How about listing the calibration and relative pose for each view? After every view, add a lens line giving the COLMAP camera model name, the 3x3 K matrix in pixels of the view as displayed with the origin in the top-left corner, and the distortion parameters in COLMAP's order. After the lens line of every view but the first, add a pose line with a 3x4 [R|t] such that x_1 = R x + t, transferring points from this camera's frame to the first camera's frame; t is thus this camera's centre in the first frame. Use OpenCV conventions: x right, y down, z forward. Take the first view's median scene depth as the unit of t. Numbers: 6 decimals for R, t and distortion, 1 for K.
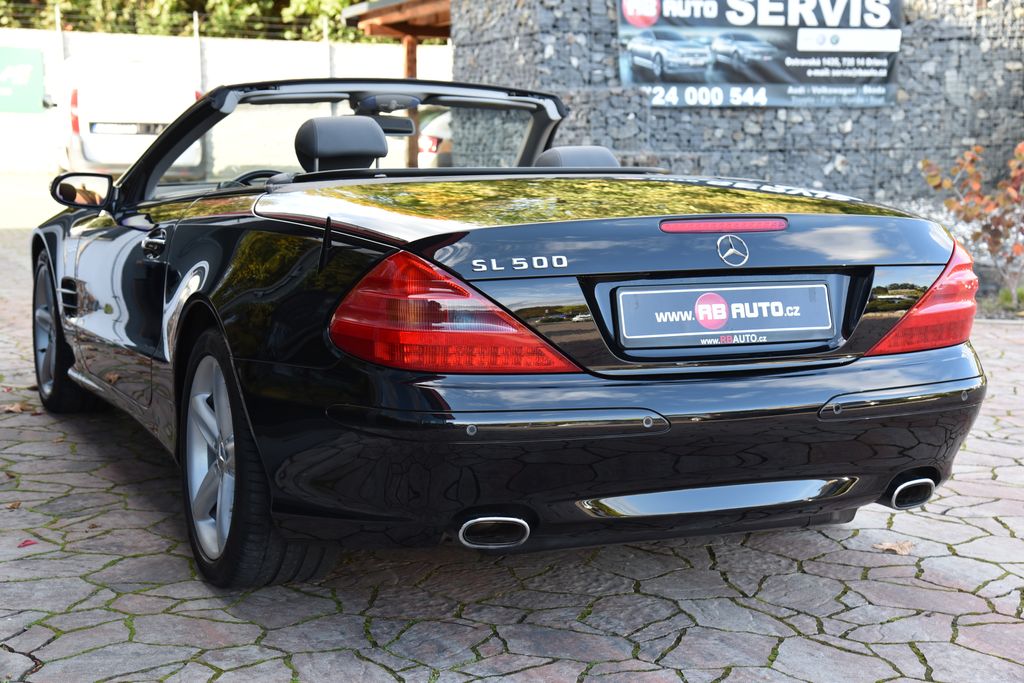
lens RADIAL K [[1568.1, 0, 510.0], [0, 1568.1, 359.2], [0, 0, 1]] dist [0.302554, 0.052000]
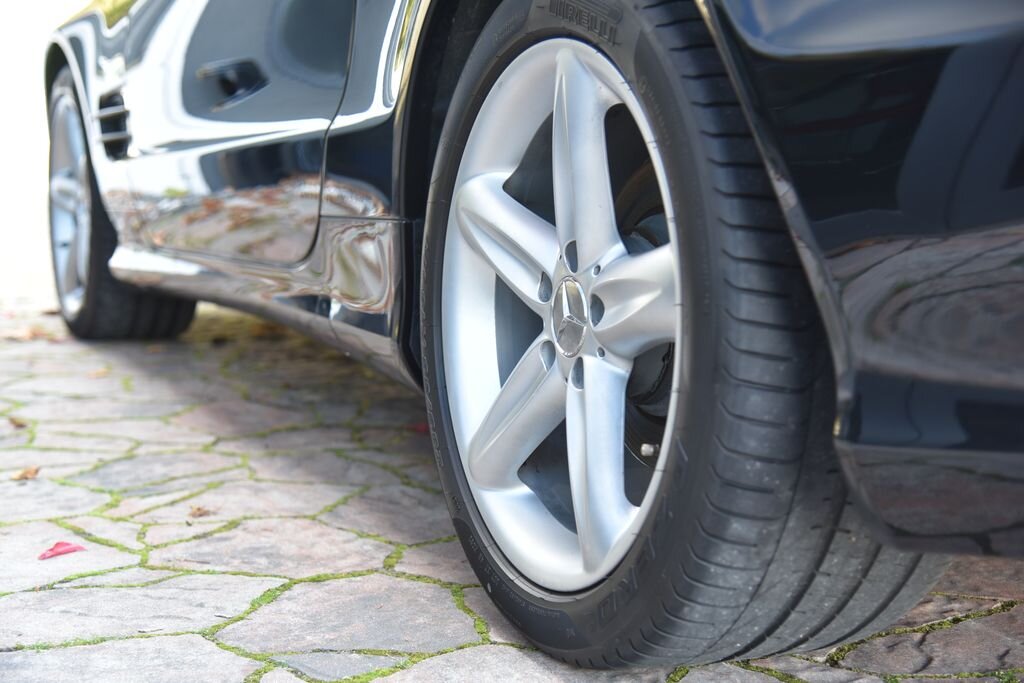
lens RADIAL K [[1568.1, 0, 510.0], [0, 1568.1, 359.2], [0, 0, 1]] dist [0.302554, 0.052000]
pose [[0.999974, -0.007200, 0.000956, -0.166839], [0.007207, 0.999948, -0.007160, 0.062484], [-0.000905, 0.007167, 0.999974, 0.531392]]
